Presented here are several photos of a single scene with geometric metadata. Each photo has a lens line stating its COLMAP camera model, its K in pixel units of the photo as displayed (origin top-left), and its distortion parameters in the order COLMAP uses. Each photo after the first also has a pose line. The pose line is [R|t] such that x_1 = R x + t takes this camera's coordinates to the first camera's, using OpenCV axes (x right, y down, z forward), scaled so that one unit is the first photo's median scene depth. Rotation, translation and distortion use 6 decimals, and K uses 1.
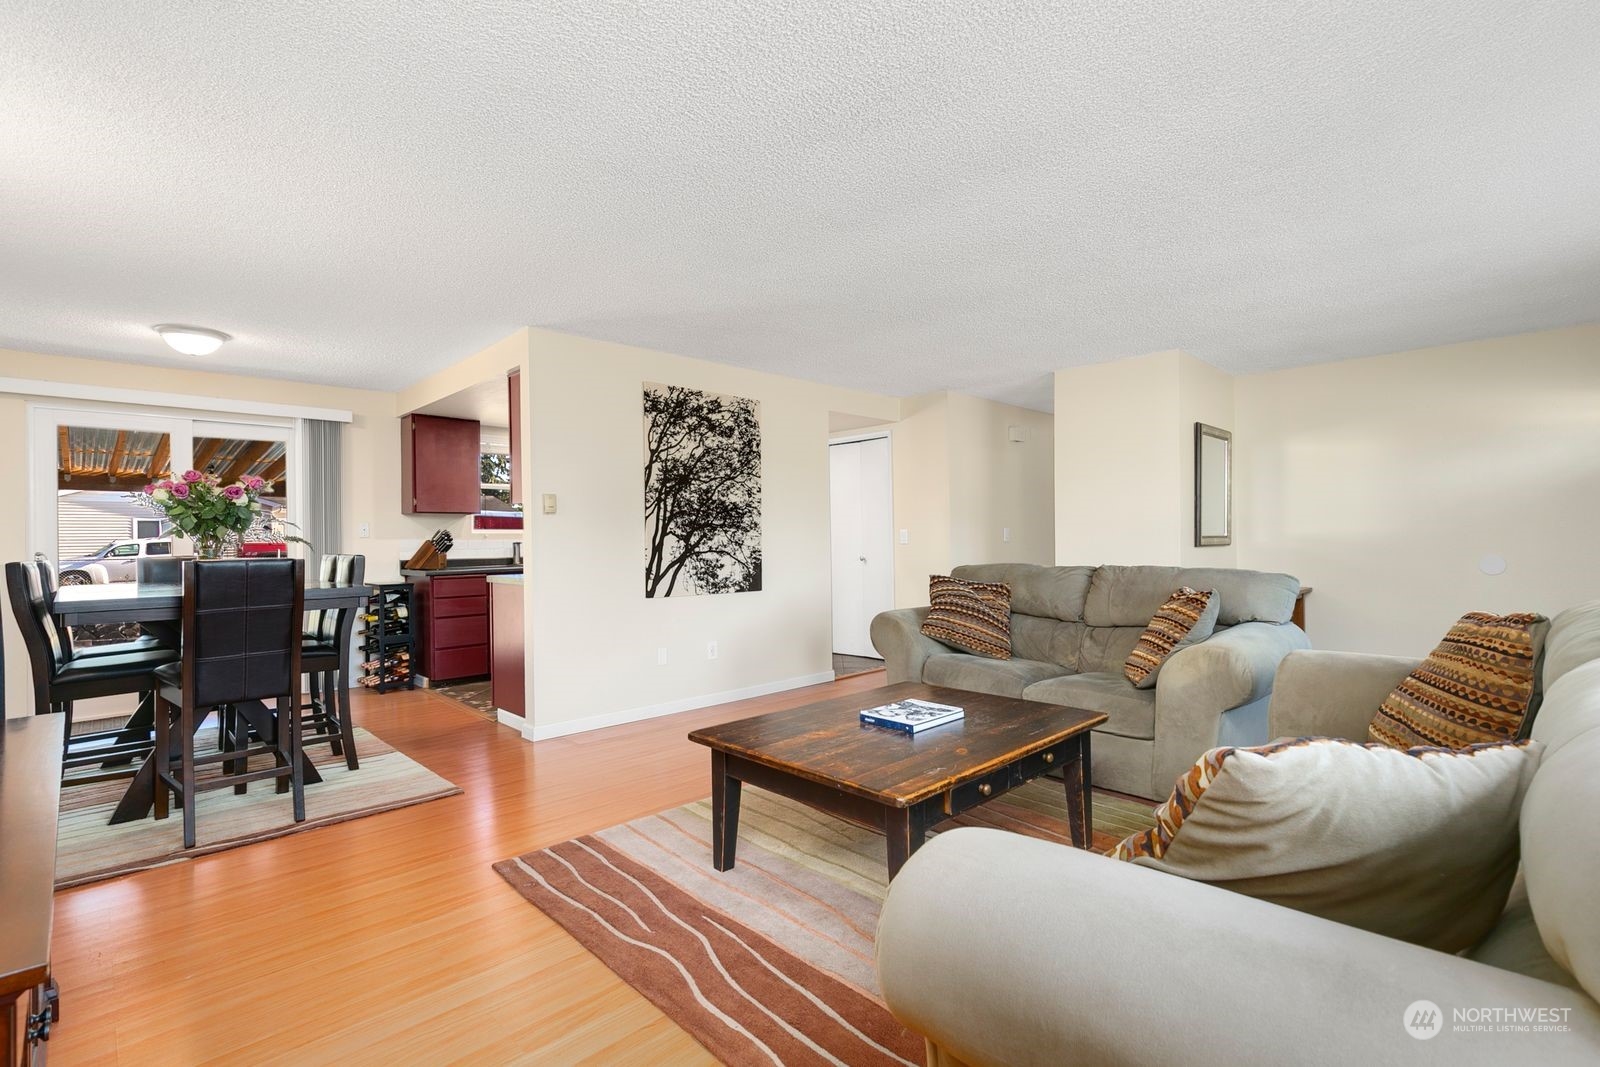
lens RADIAL K [[726.9, 0, 796.1], [0, 726.9, 540.4], [0, 0, 1]] dist [0.007025, -0.000077]
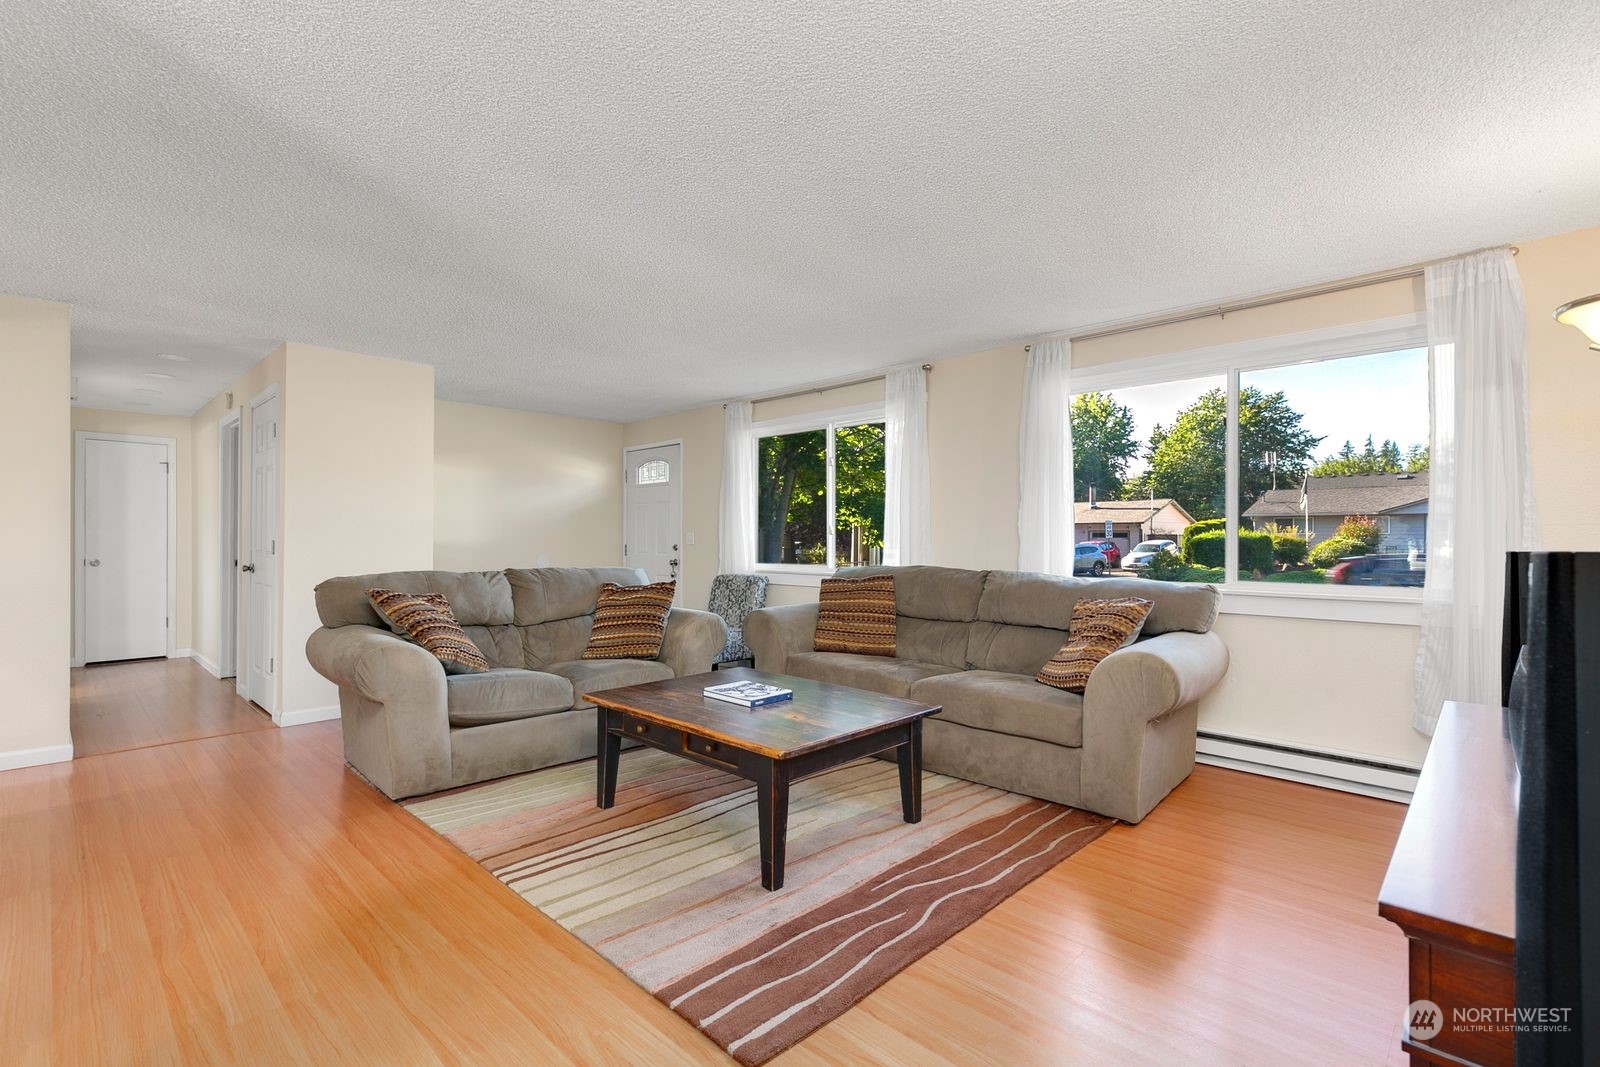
lens RADIAL K [[726.9, 0, 796.1], [0, 726.9, 540.4], [0, 0, 1]] dist [0.007025, -0.000077]
pose [[-0.025769, 0.011530, 0.999601, -1.157934], [0.002144, 0.999932, -0.011478, 0.008563], [-0.999666, 0.001848, -0.025792, 1.089721]]
